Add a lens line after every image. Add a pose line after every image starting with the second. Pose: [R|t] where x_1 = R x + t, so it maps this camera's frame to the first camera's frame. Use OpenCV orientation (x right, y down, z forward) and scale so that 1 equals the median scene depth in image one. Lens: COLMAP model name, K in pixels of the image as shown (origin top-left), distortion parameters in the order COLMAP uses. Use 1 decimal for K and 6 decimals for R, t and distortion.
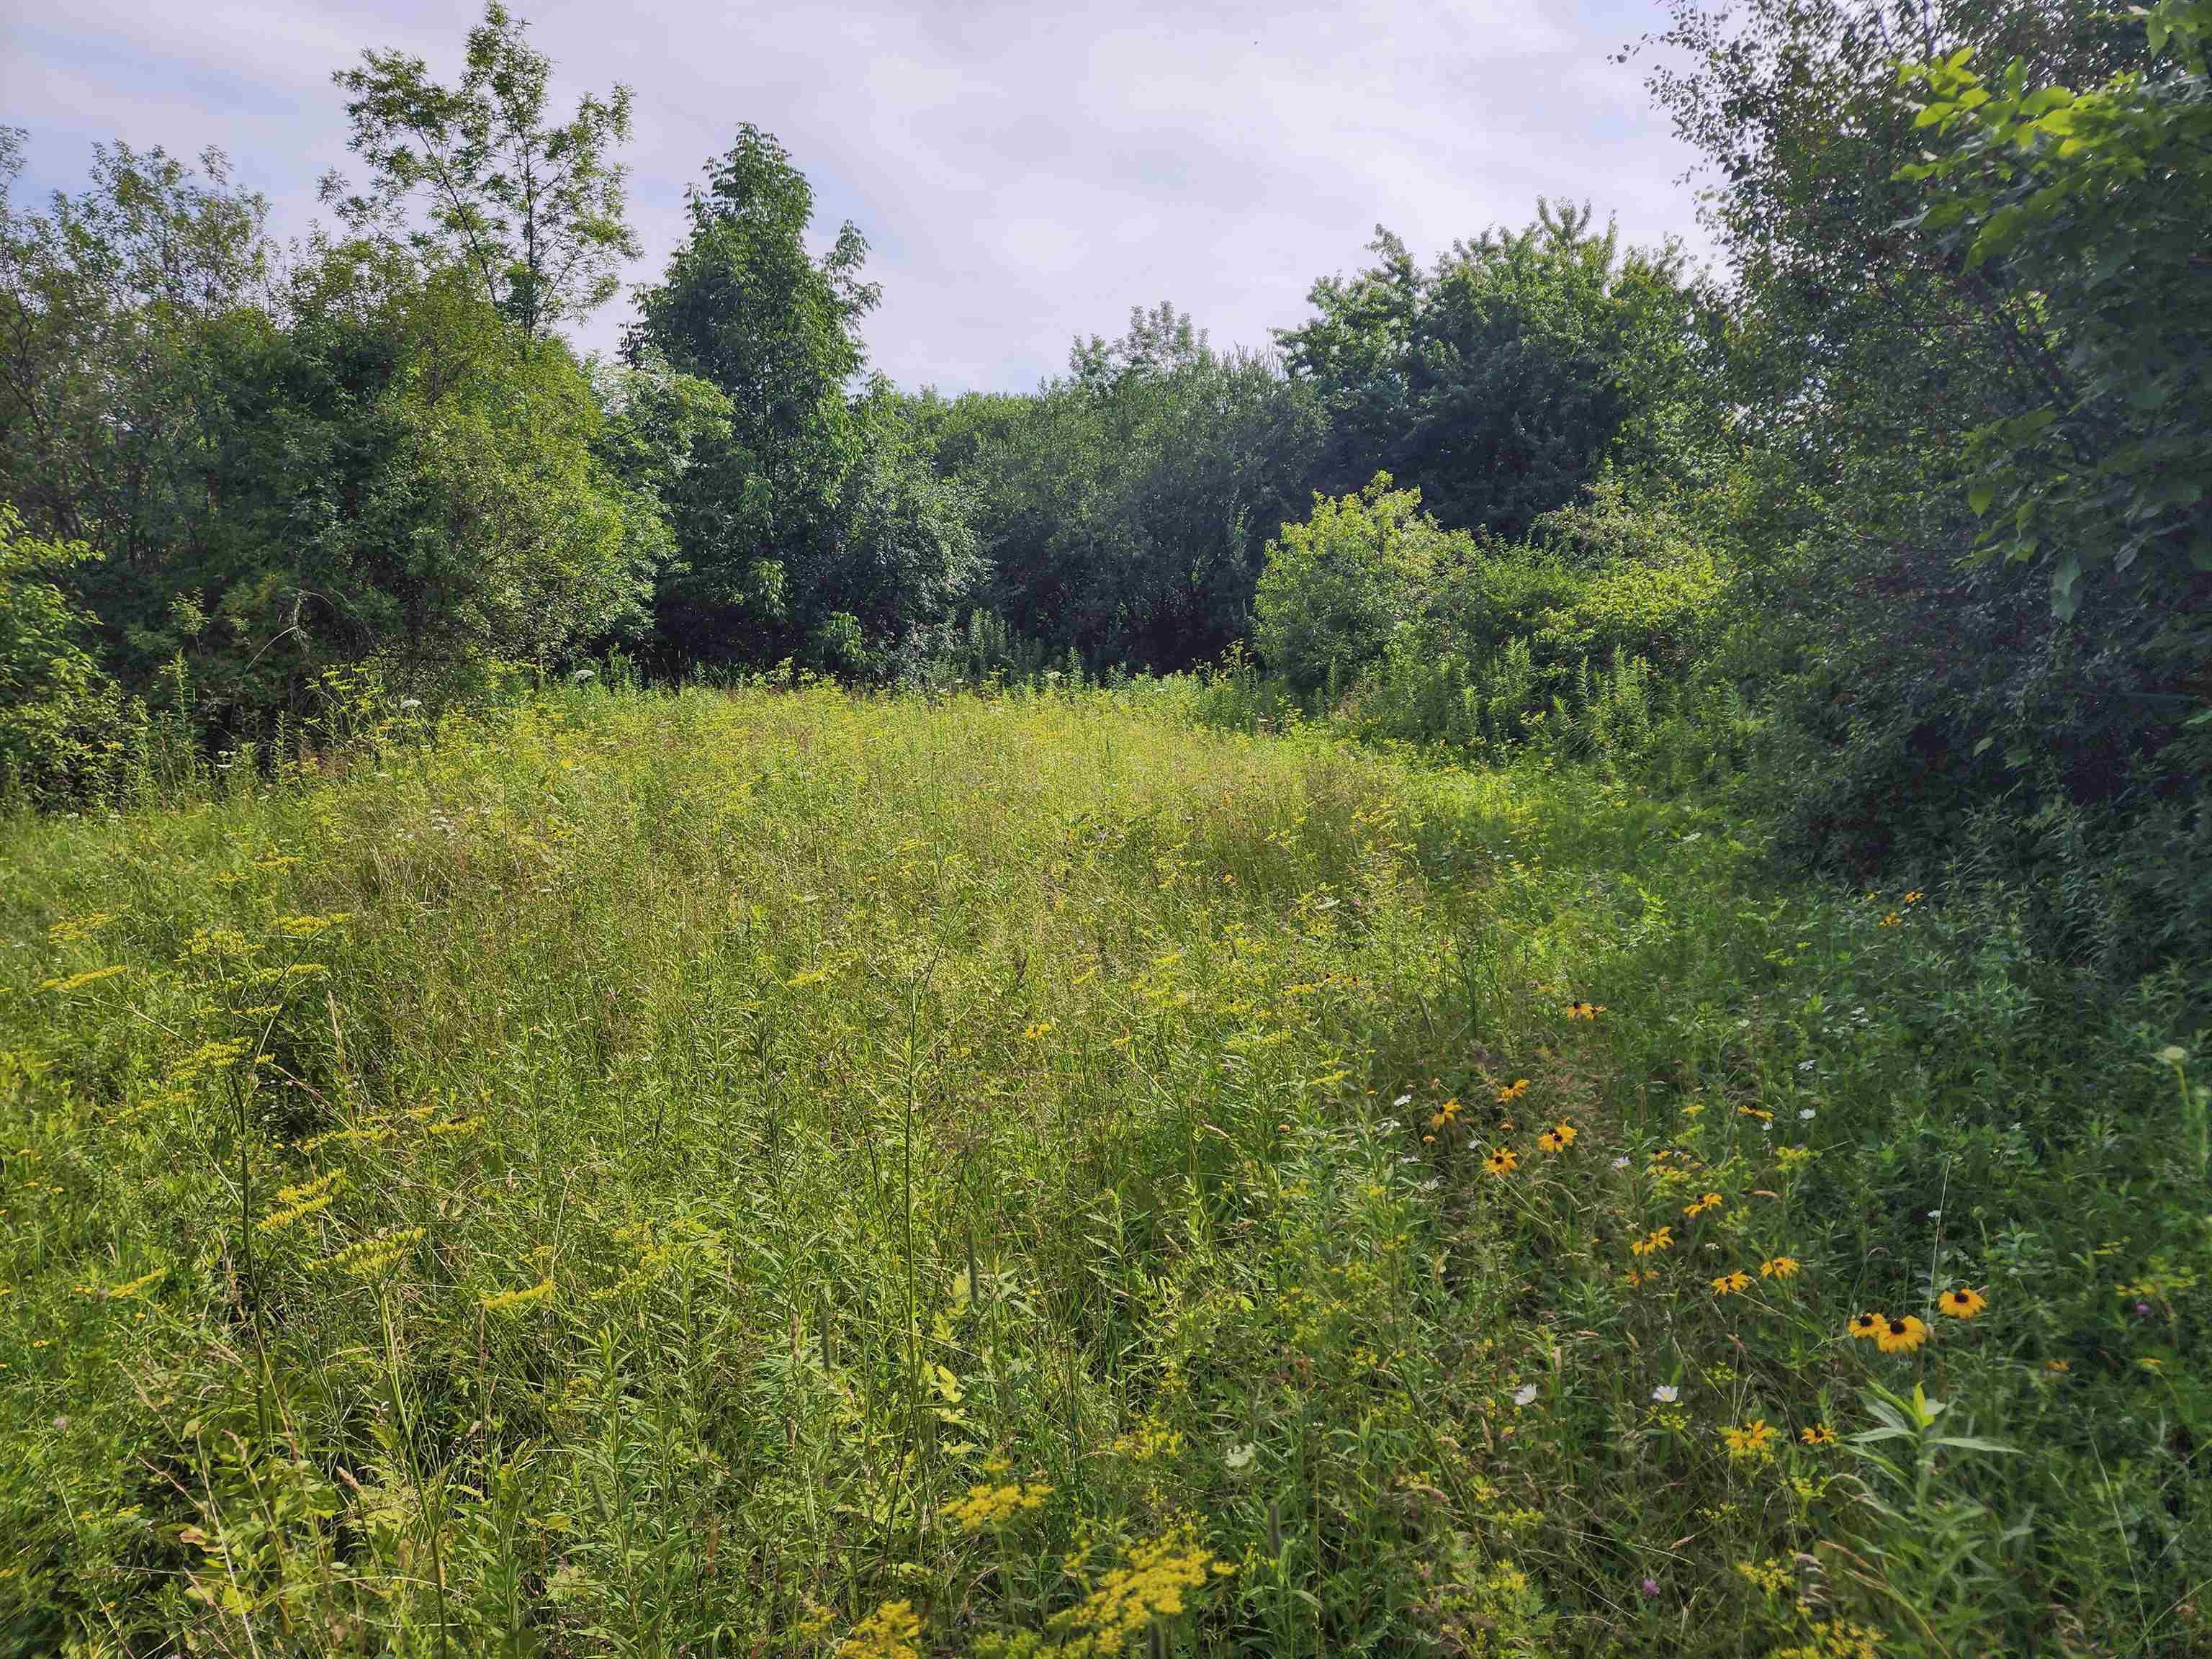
lens RADIAL K [[1457.6, 0, 1114.2], [0, 1457.6, 823.4], [0, 0, 1]] dist [0.061391, -0.055134]
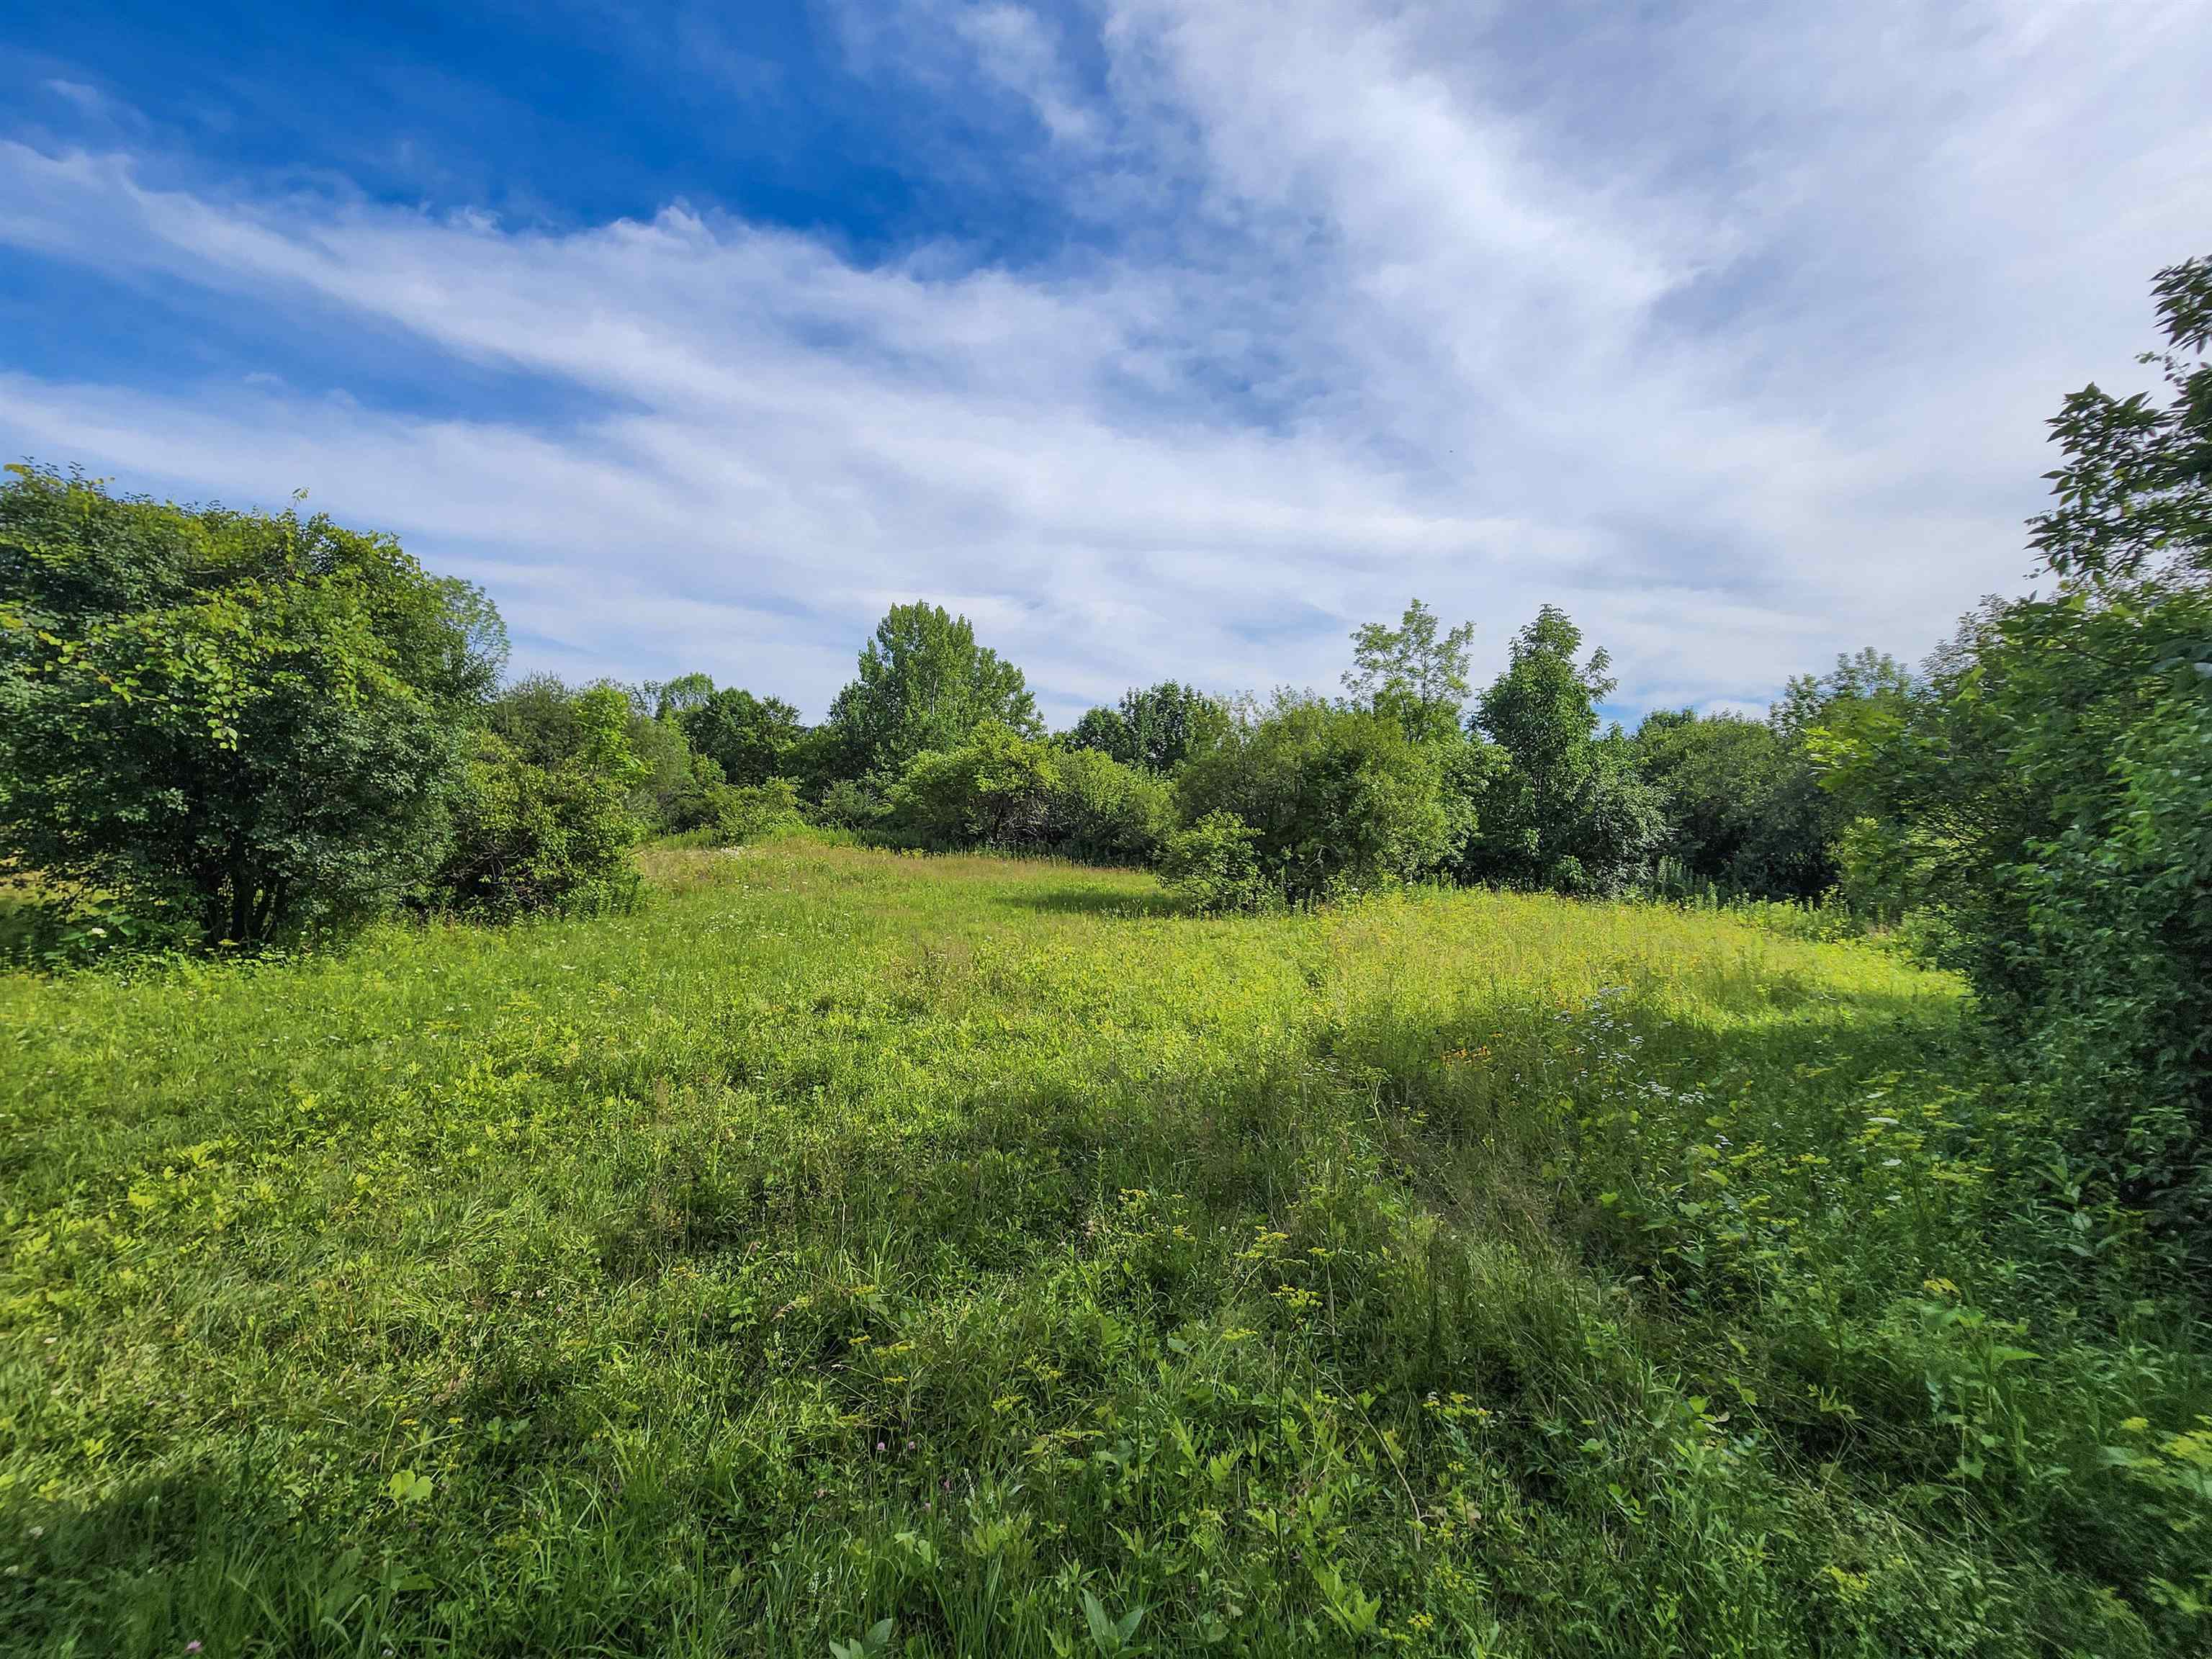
lens RADIAL K [[898.2, 0, 1102.7], [0, 898.2, 798.2], [0, 0, 1]] dist [-0.003616, -0.000443]
pose [[0.743607, 0.001803, -0.668614, 0.181157], [-0.125785, 0.982518, -0.137244, 0.025165], [0.656678, 0.186157, 0.730835, -0.348018]]
